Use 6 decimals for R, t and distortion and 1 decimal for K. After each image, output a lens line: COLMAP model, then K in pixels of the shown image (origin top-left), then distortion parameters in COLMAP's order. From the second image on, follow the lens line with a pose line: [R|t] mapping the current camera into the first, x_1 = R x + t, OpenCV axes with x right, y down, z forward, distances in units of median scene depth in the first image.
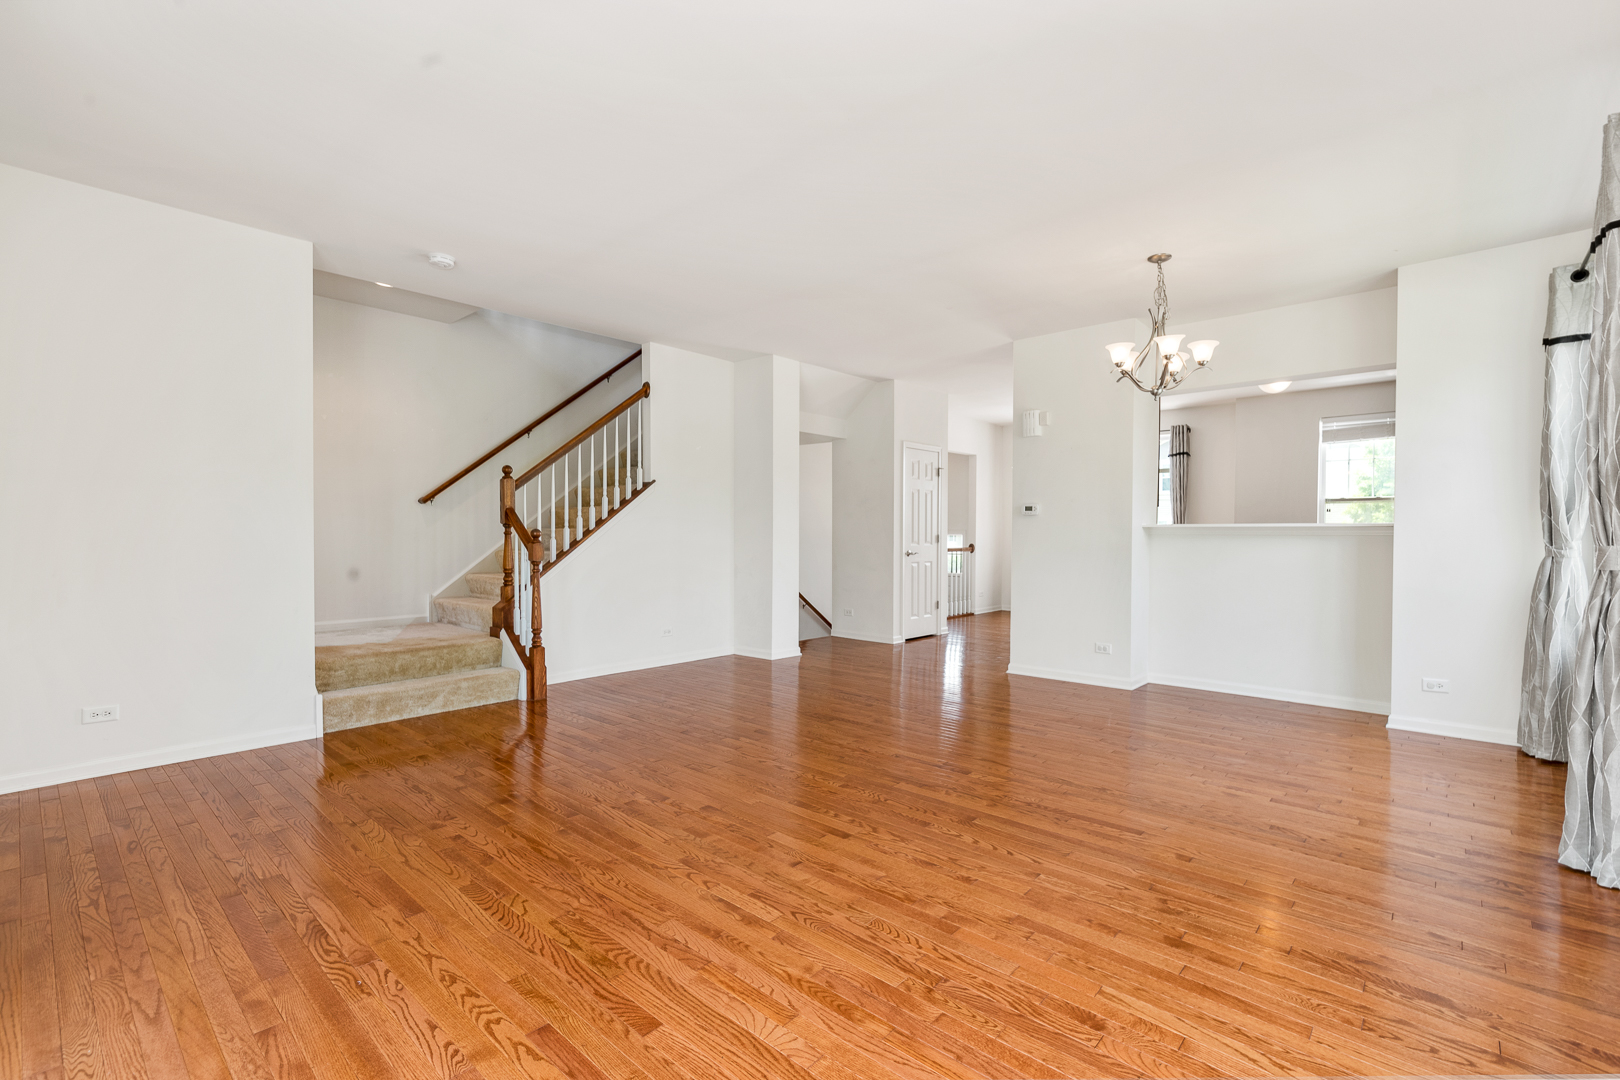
lens RADIAL K [[723.4, 0, 833.7], [0, 723.4, 547.1], [0, 0, 1]] dist [-0.013615, 0.000587]
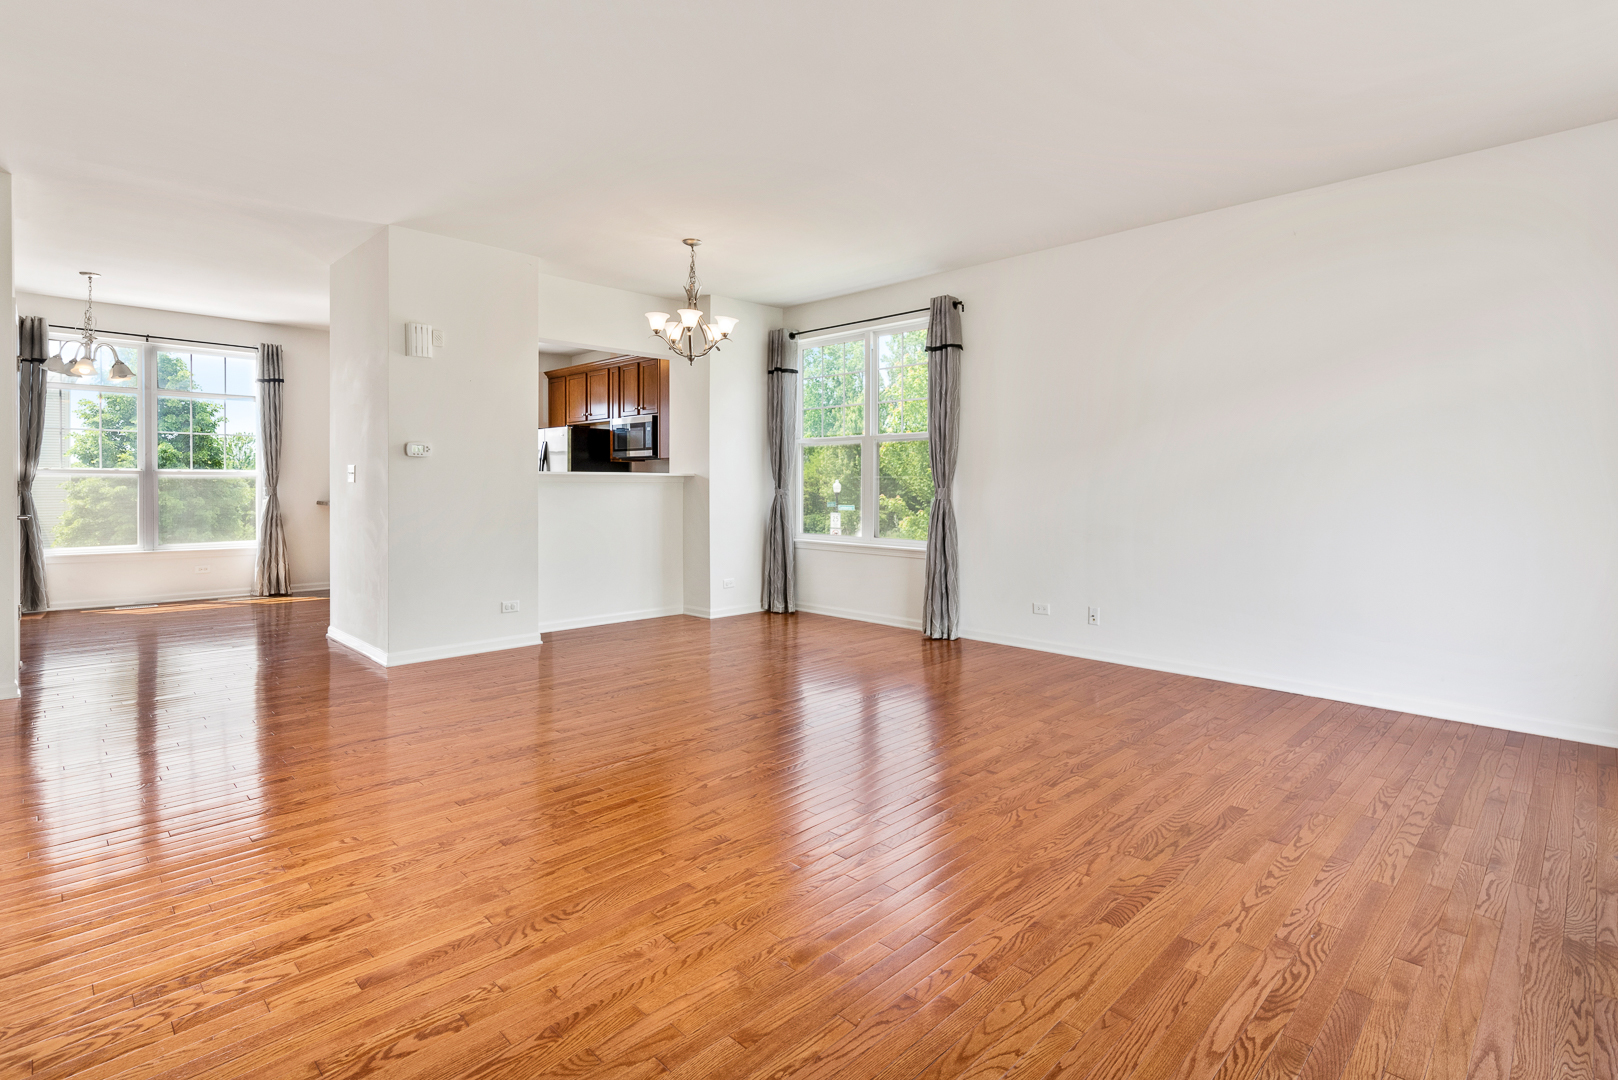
lens RADIAL K [[772.4, 0, 832.8], [0, 772.4, 502.4], [0, 0, 1]] dist [0.002479, 0.000211]
pose [[0.063457, -0.034044, 0.997404, -1.519107], [0.014718, 0.999341, 0.033174, -0.049916], [-0.997876, 0.012575, 0.063916, 1.363452]]
